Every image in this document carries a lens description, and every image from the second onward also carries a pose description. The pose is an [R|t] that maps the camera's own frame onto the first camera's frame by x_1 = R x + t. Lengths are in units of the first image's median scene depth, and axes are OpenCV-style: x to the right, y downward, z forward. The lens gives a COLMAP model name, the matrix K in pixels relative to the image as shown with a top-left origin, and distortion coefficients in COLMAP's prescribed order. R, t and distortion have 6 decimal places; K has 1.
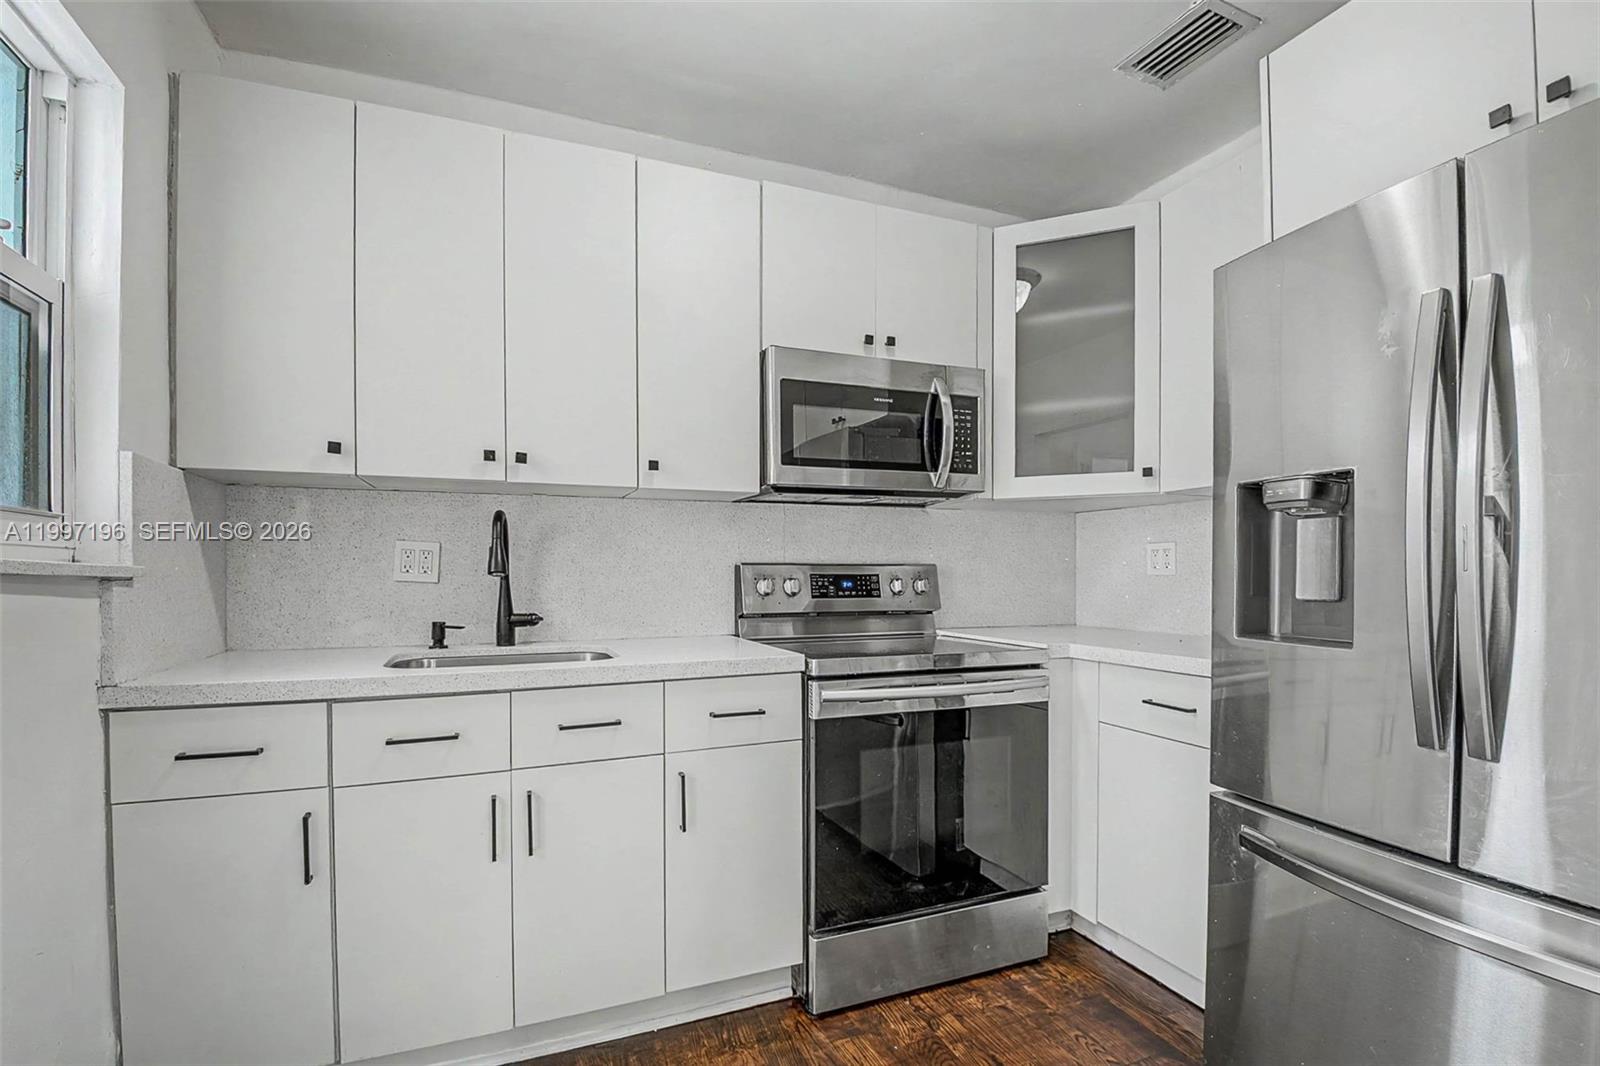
lens RADIAL K [[722.6, 0, 782.1], [0, 722.6, 571.5], [0, 0, 1]] dist [0.000146, -0.002657]
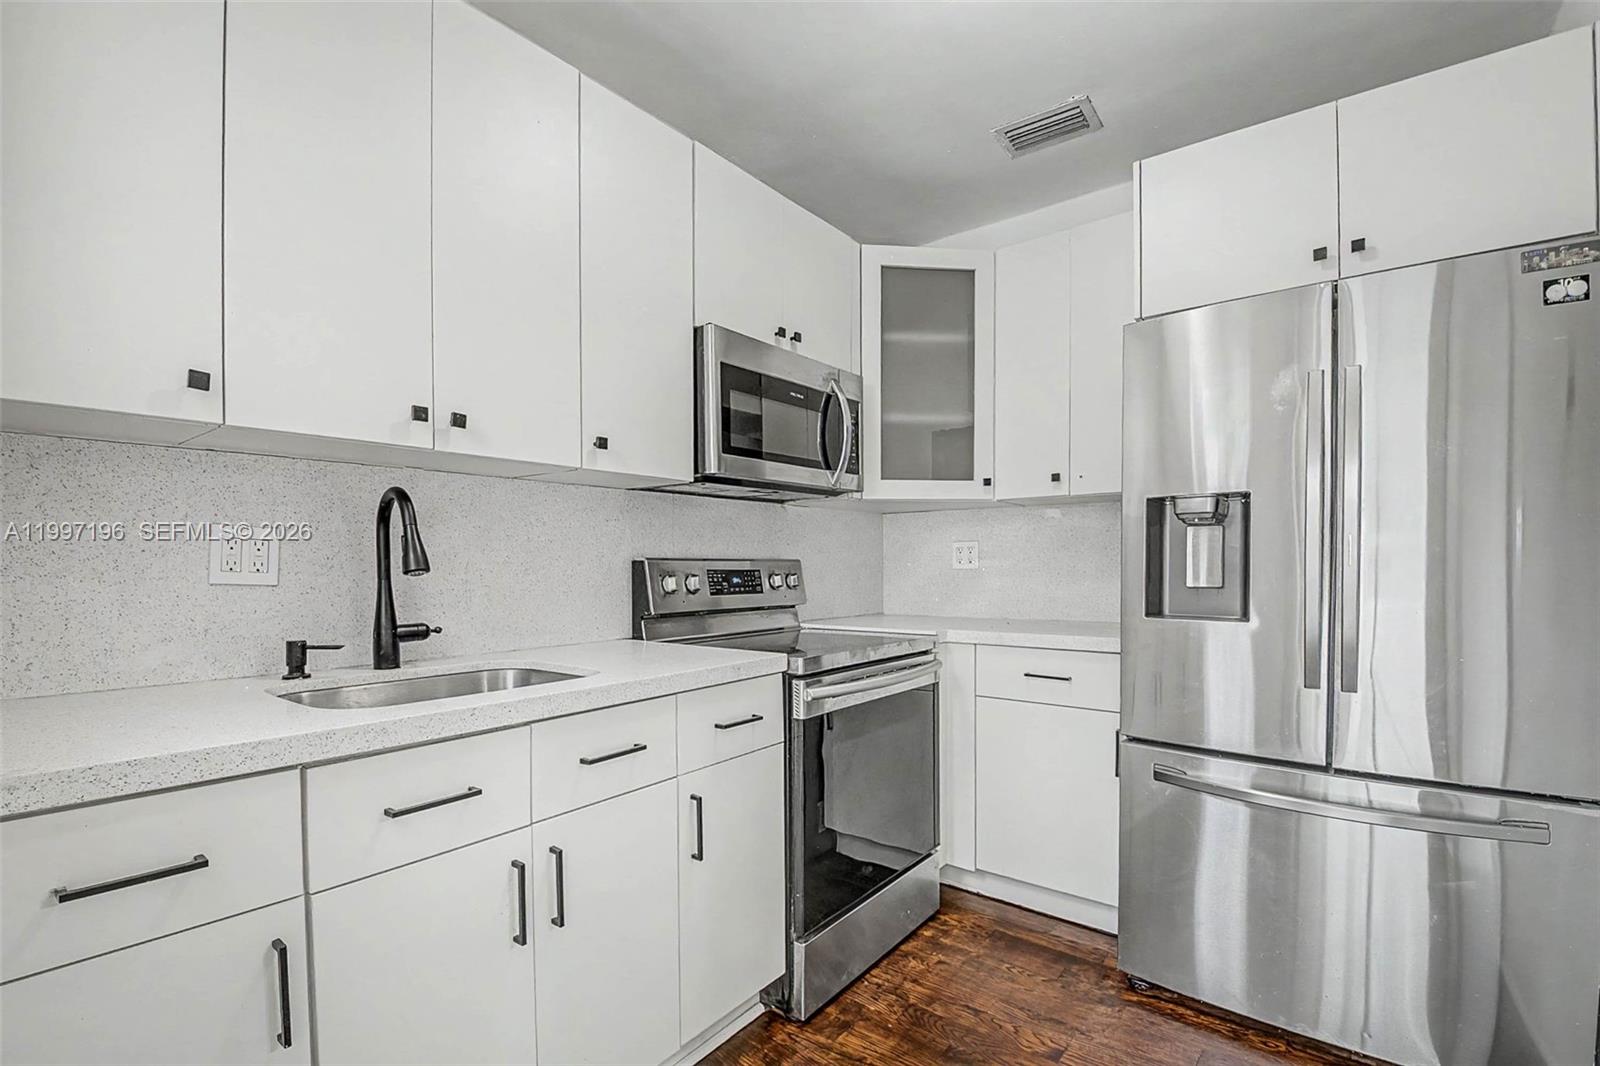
lens RADIAL K [[722.6, 0, 820.7], [0, 722.6, 573.1], [0, 0, 1]] dist [0.000146, -0.002657]
pose [[0.869006, -0.007797, 0.494740, -0.362177], [0.002661, 0.999935, 0.011086, -0.002949], [-0.494794, -0.008318, 0.868970, 0.126232]]
